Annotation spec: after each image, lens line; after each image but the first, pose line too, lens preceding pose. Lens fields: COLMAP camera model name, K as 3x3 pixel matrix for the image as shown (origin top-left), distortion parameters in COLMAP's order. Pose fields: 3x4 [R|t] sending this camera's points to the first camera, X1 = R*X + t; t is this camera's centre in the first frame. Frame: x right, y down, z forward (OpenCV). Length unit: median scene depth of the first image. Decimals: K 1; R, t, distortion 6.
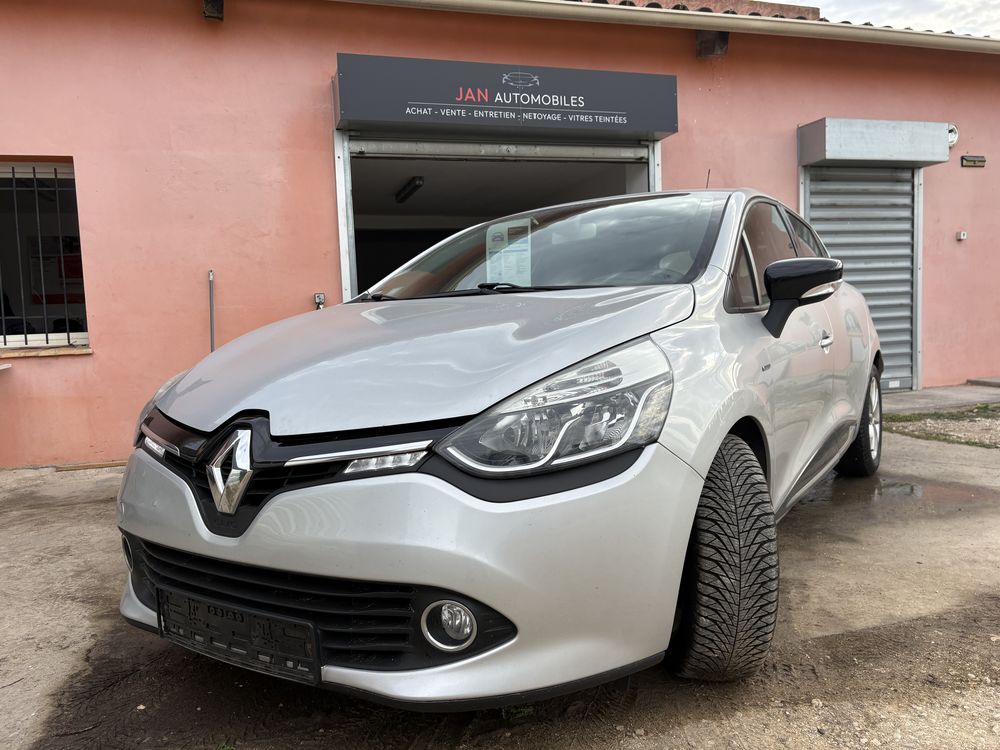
lens RADIAL K [[756.1, 0, 500.0], [0, 756.1, 375.0], [0, 0, 1]] dist [0.058346, -0.075172]
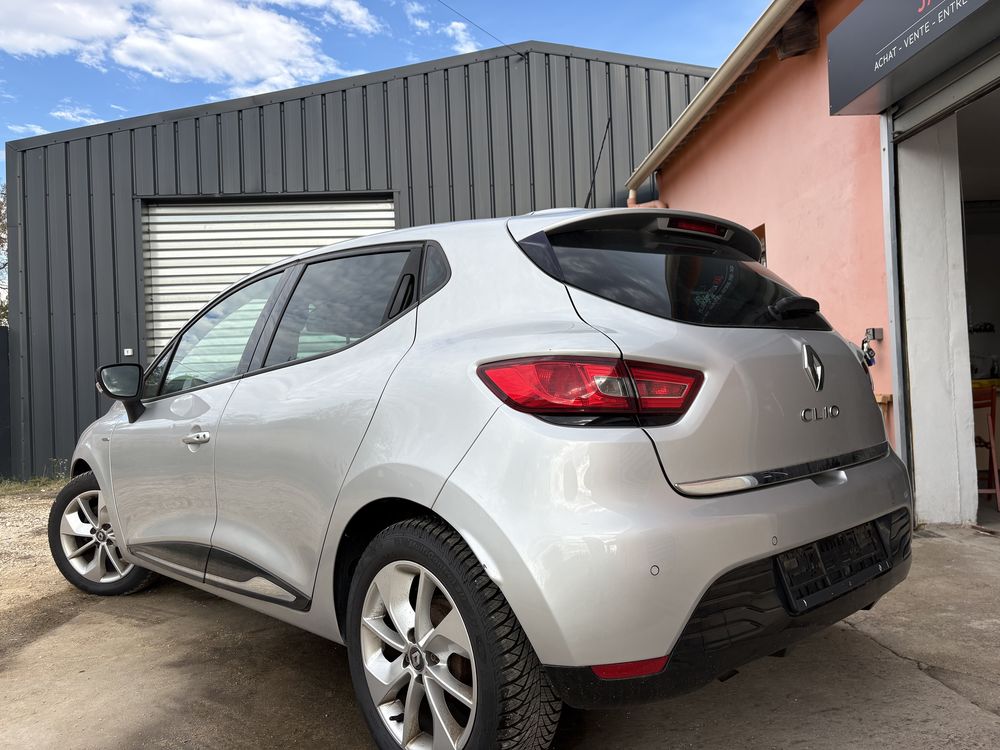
lens RADIAL K [[756.1, 0, 500.0], [0, 756.1, 375.0], [0, 0, 1]] dist [0.058346, -0.075172]
pose [[-0.251136, 0.037835, -0.967212, 0.623666], [-0.017417, 0.998897, 0.043597, -0.085770], [0.967795, 0.027795, -0.250200, 0.811950]]
